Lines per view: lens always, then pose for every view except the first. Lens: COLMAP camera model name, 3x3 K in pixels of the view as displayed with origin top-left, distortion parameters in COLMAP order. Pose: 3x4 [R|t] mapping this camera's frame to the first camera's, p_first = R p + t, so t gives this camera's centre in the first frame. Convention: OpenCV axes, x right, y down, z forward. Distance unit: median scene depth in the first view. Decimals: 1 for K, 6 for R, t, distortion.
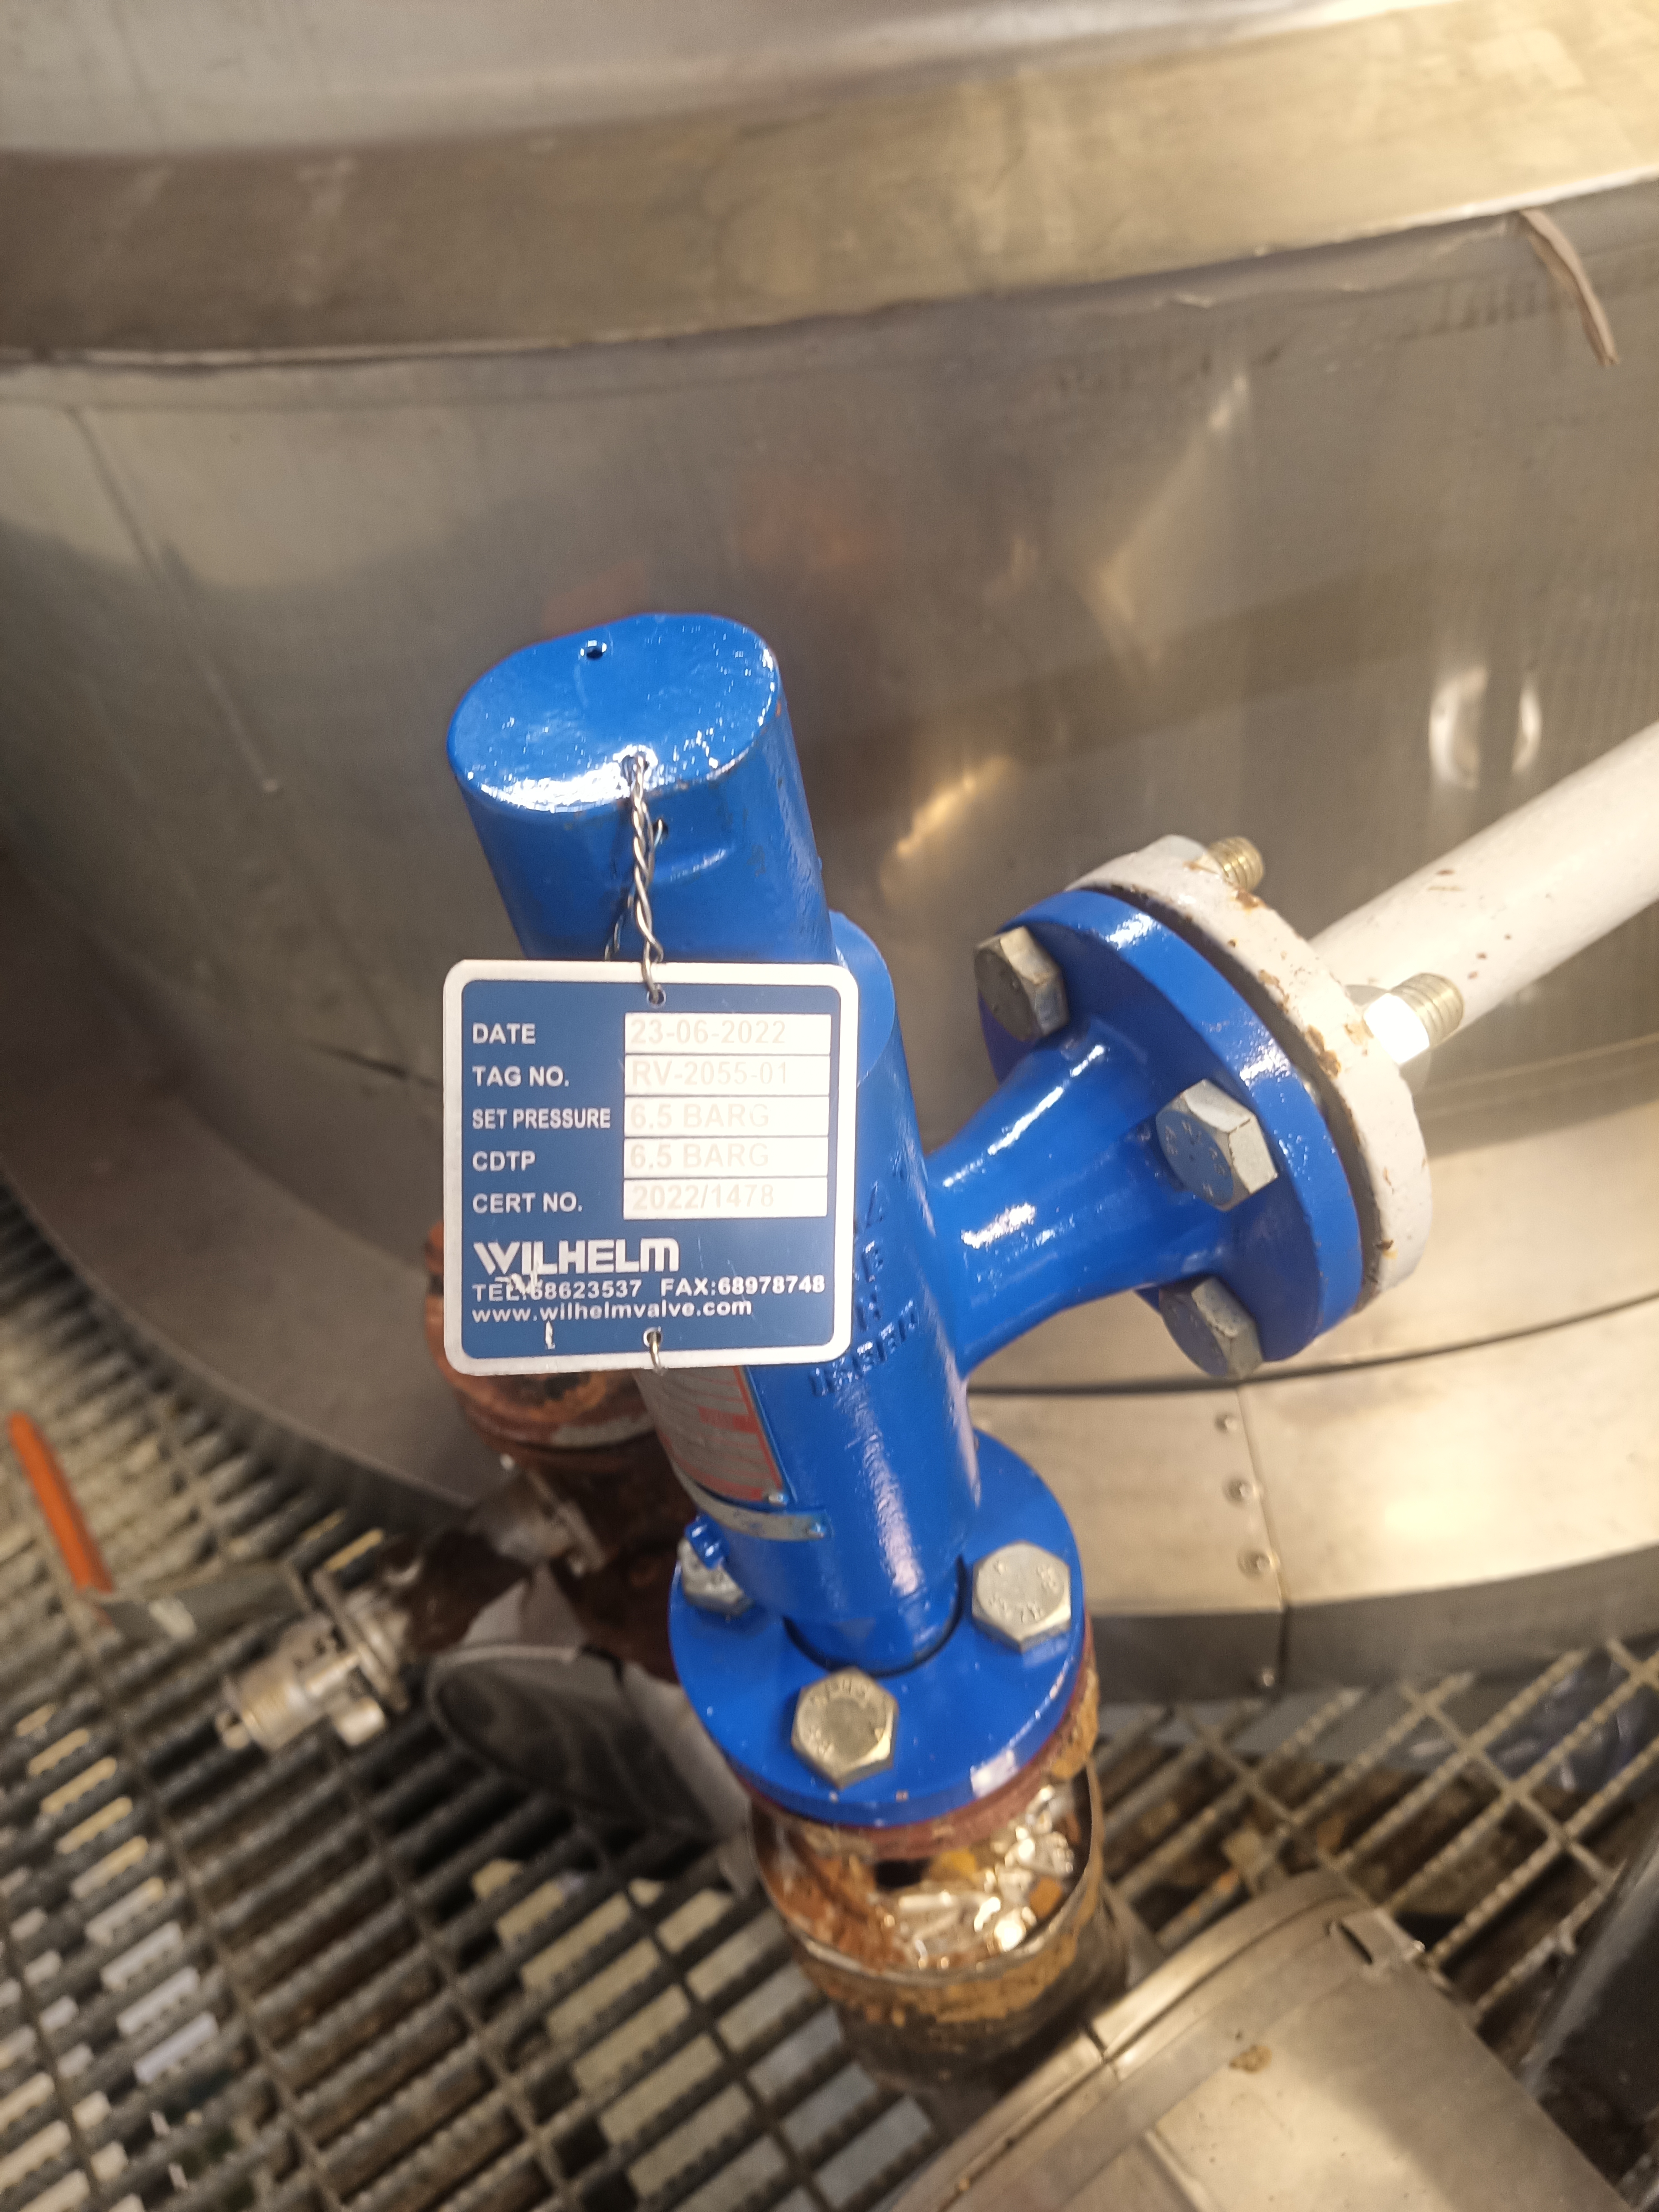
lens RADIAL K [[1663.2, 0, 829.5], [0, 1663.2, 1106.0], [0, 0, 1]] dist [0.111937, -0.208731]
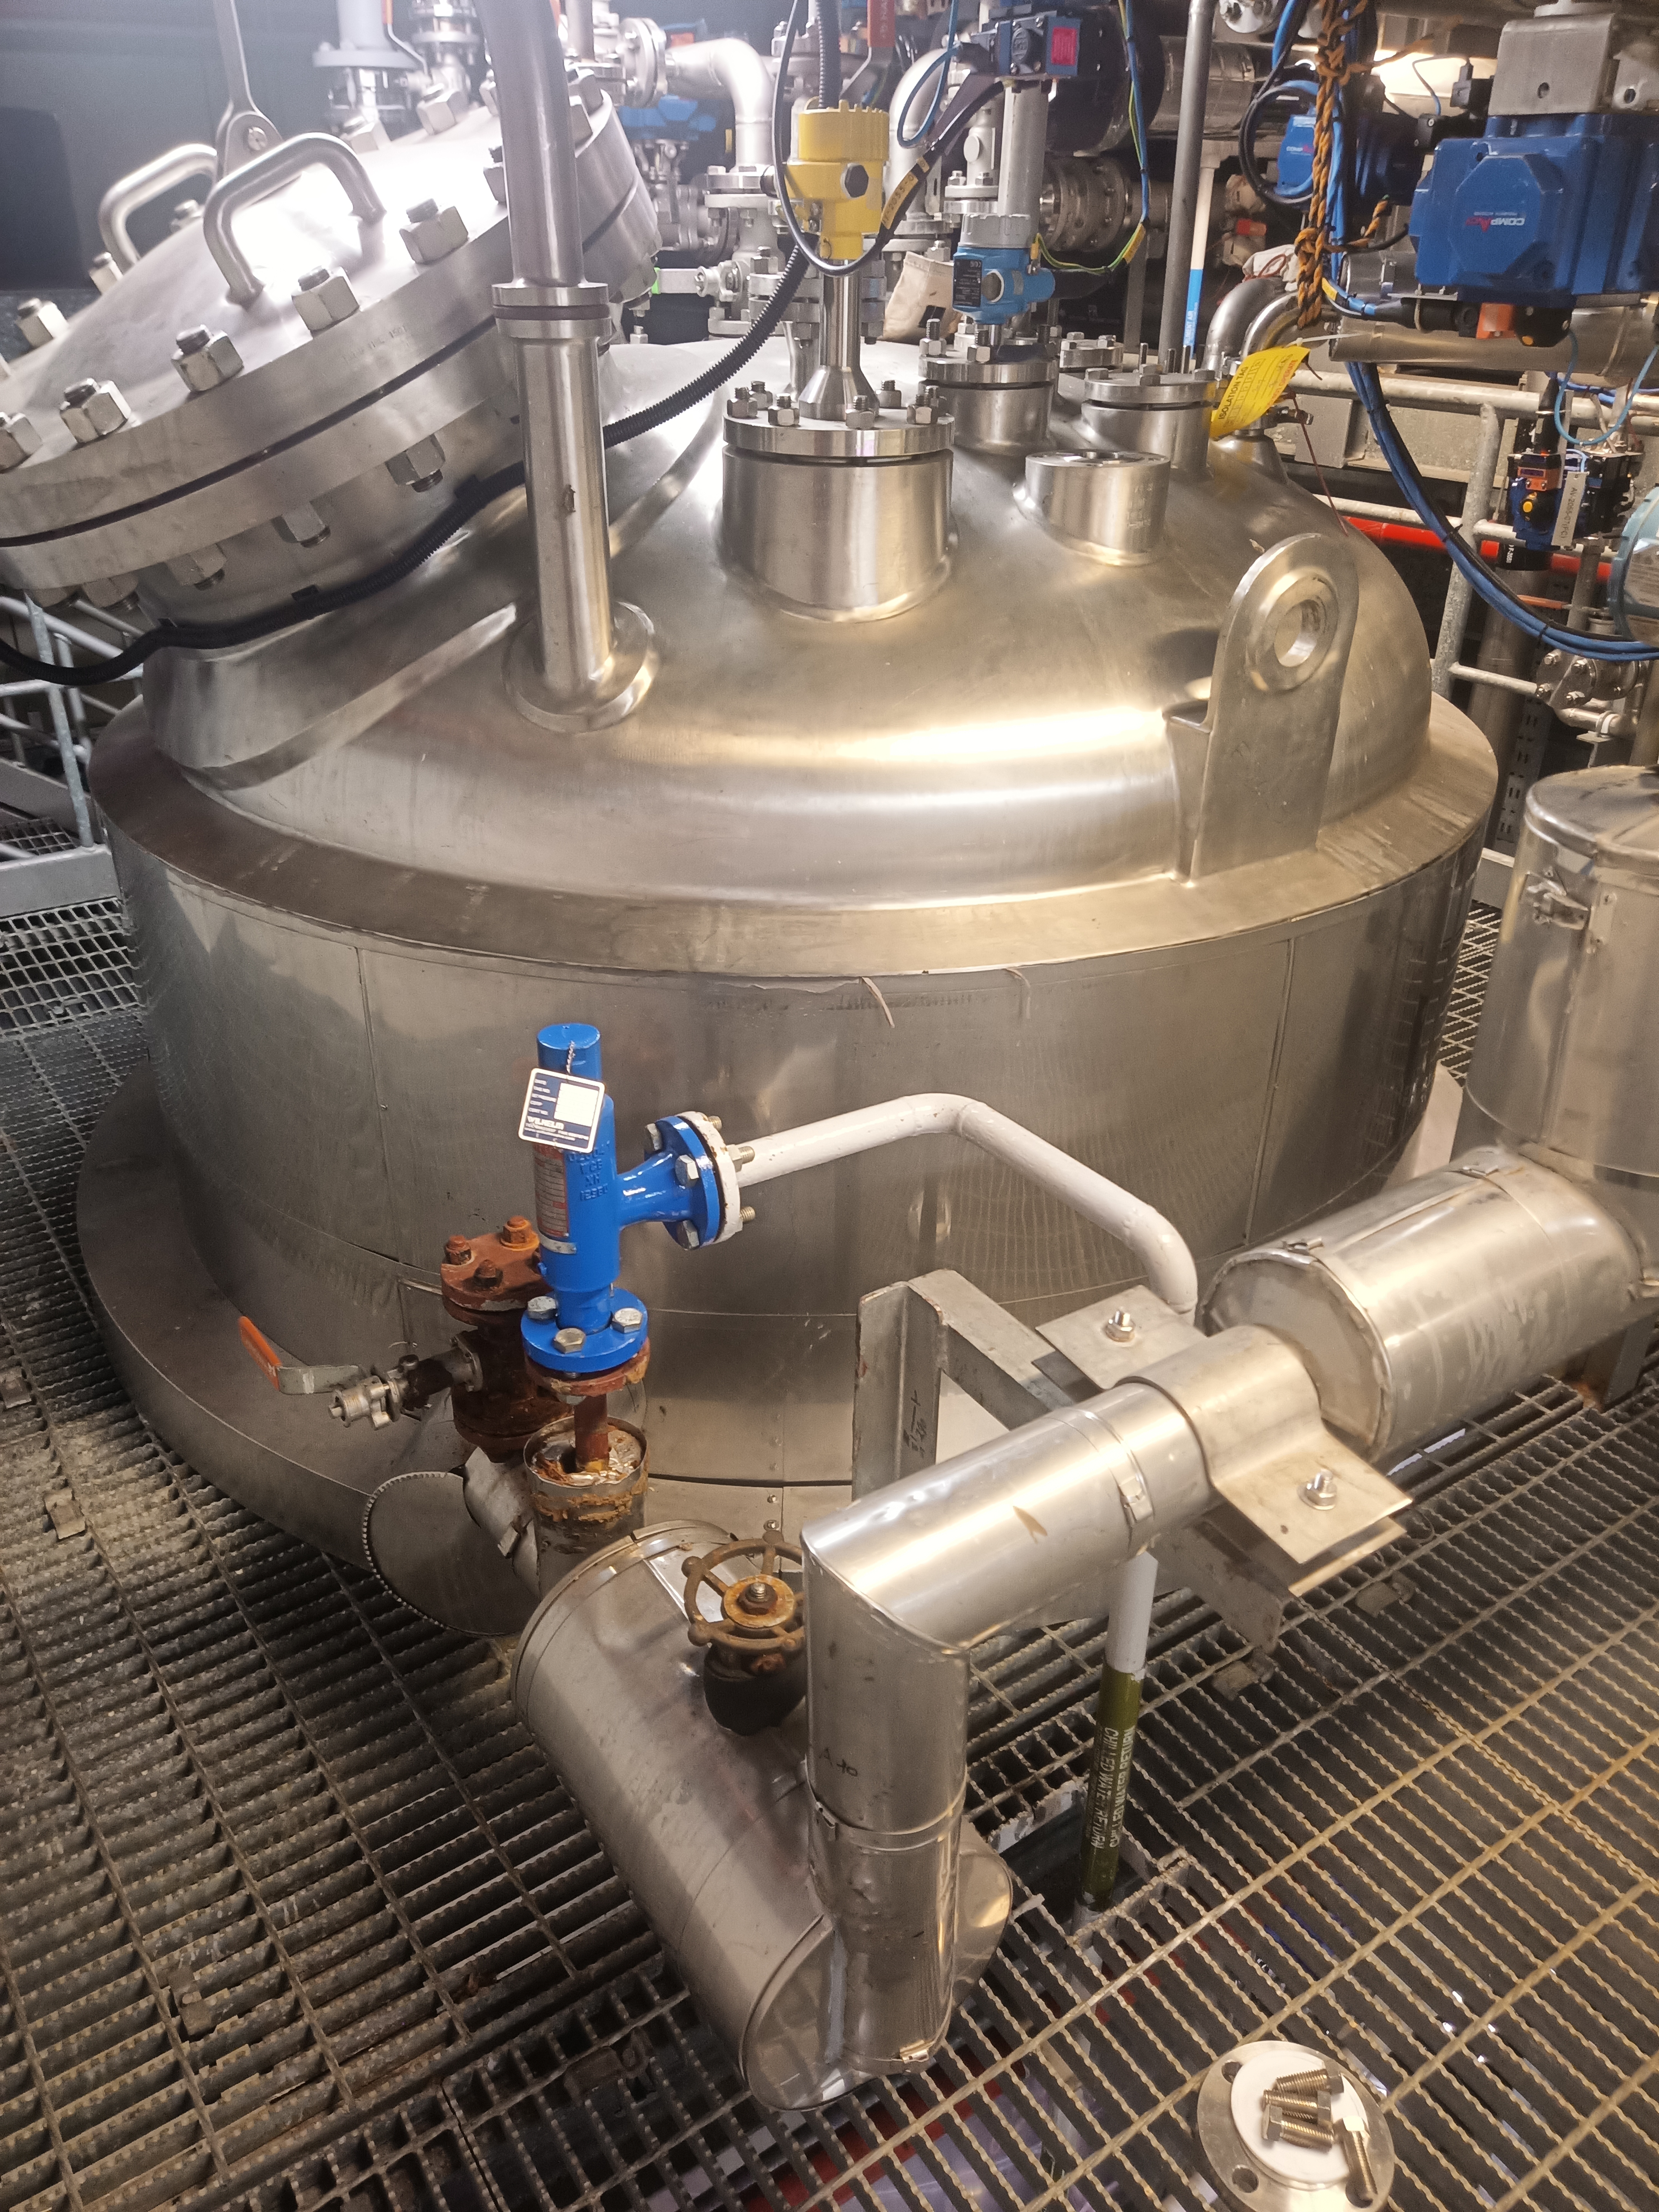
lens RADIAL K [[1663.2, 0, 829.5], [0, 1663.2, 1106.0], [0, 0, 1]] dist [0.111937, -0.208731]
pose [[0.983882, 0.164064, 0.071130, 0.146505], [-0.130952, 0.931927, -0.338177, 0.696521], [-0.121770, 0.323411, 0.938391, -1.694153]]
